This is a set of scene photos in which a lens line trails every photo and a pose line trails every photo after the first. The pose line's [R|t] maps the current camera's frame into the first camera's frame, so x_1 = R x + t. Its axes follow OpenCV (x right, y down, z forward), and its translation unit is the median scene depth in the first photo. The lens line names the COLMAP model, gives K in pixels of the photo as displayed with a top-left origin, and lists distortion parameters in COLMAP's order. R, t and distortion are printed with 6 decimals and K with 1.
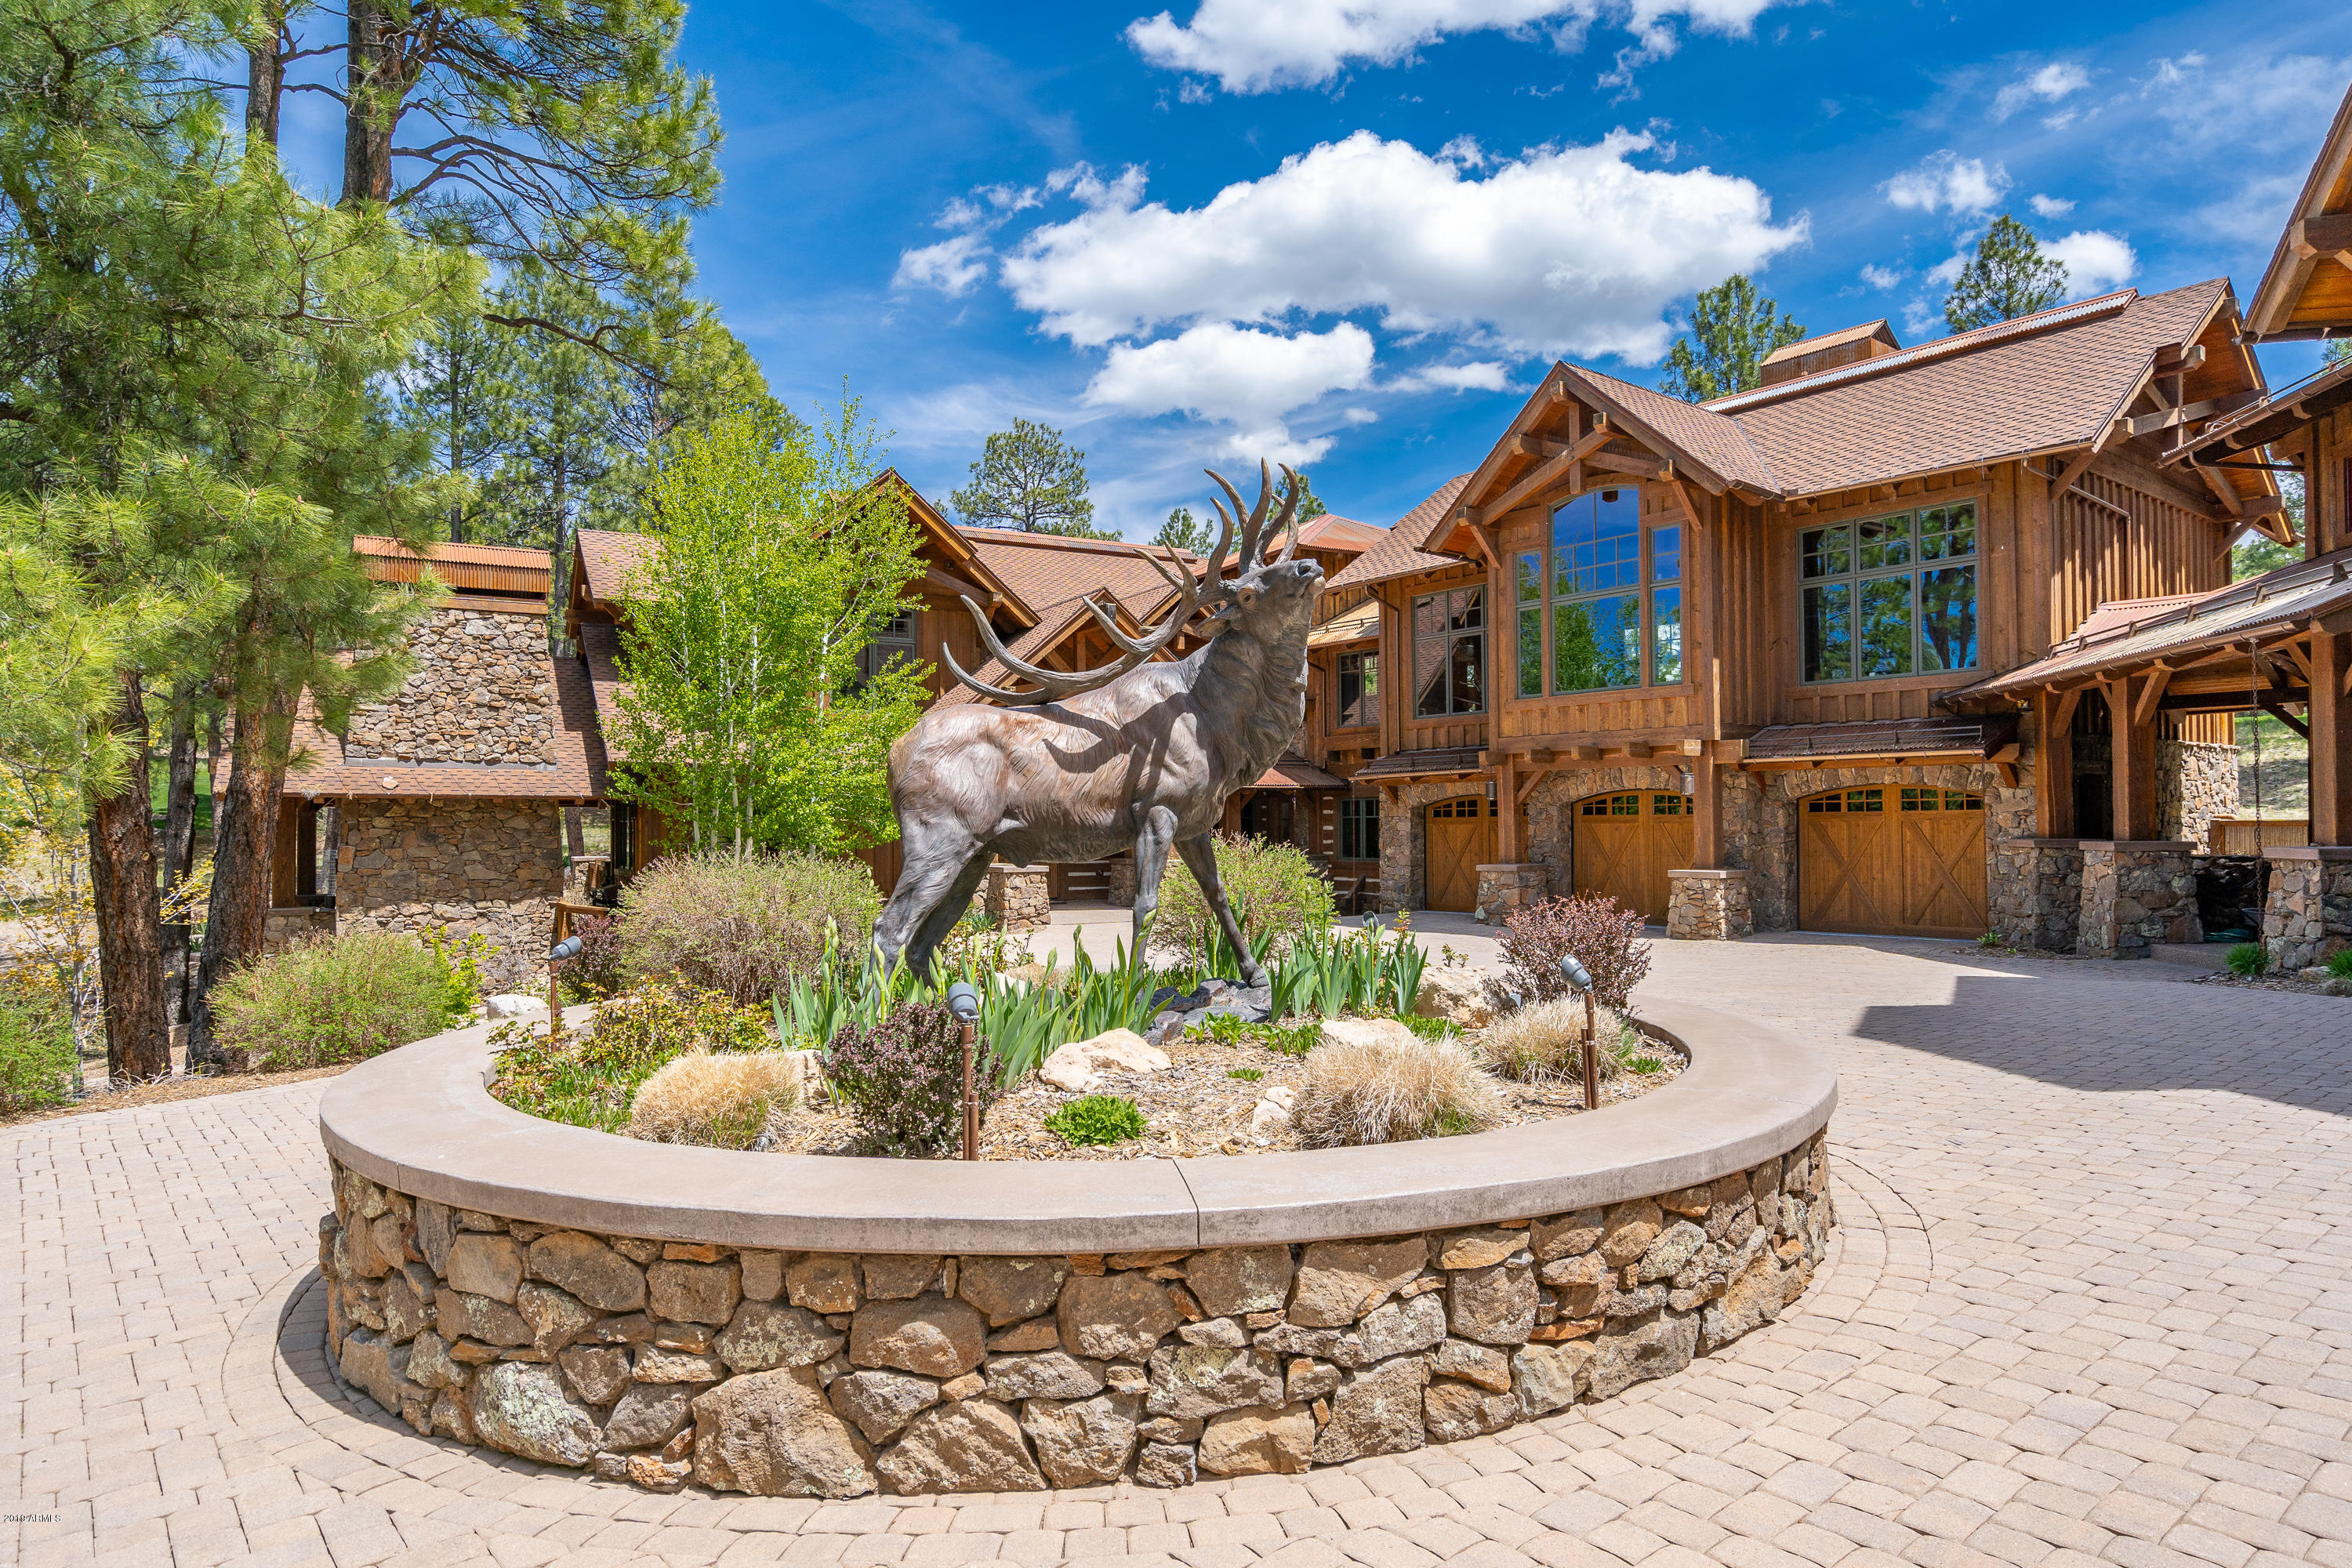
lens RADIAL K [[1360.9, 0, 1191.1], [0, 1360.9, 795.7], [0, 0, 1]] dist [-0.000773, 0.000348]
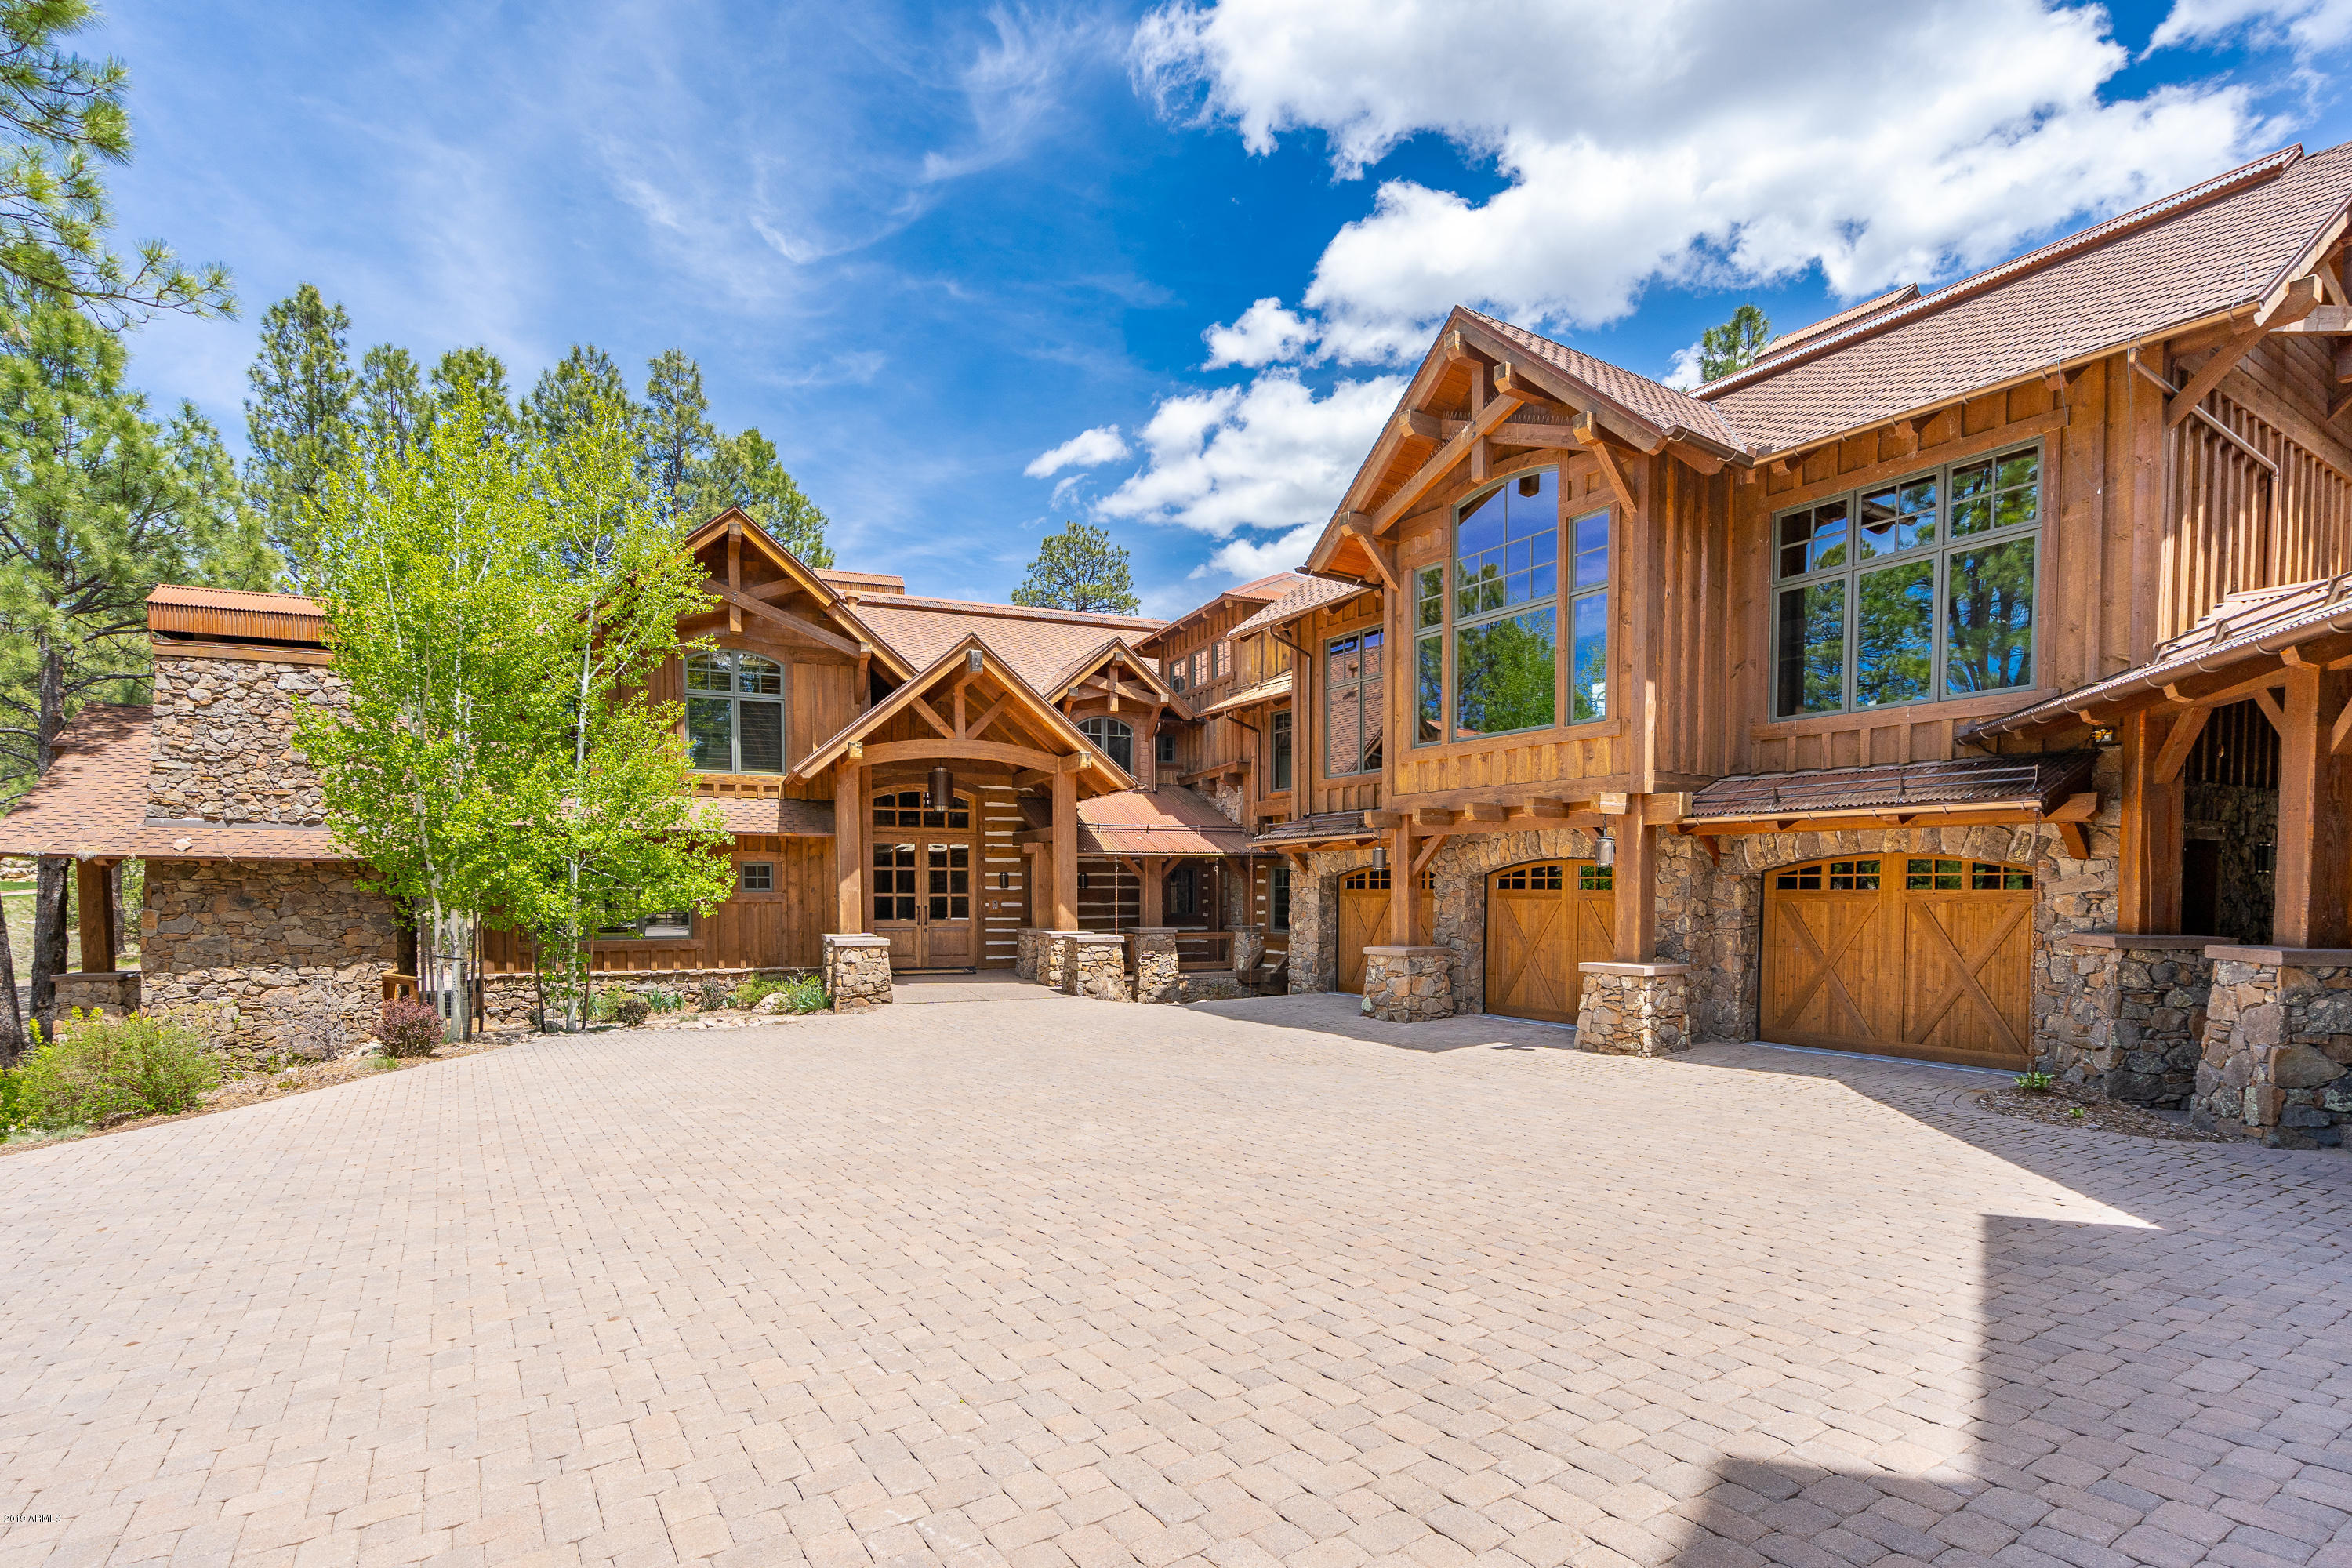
lens RADIAL K [[1106.0, 0, 1144.7], [0, 1106.0, 924.3], [0, 0, 1]] dist [-0.004997, -0.000177]
pose [[0.991491, 0.012925, -0.129534, 0.182402], [-0.005713, 0.998420, 0.055898, -0.000857], [0.130052, -0.054683, 0.989998, 0.338345]]
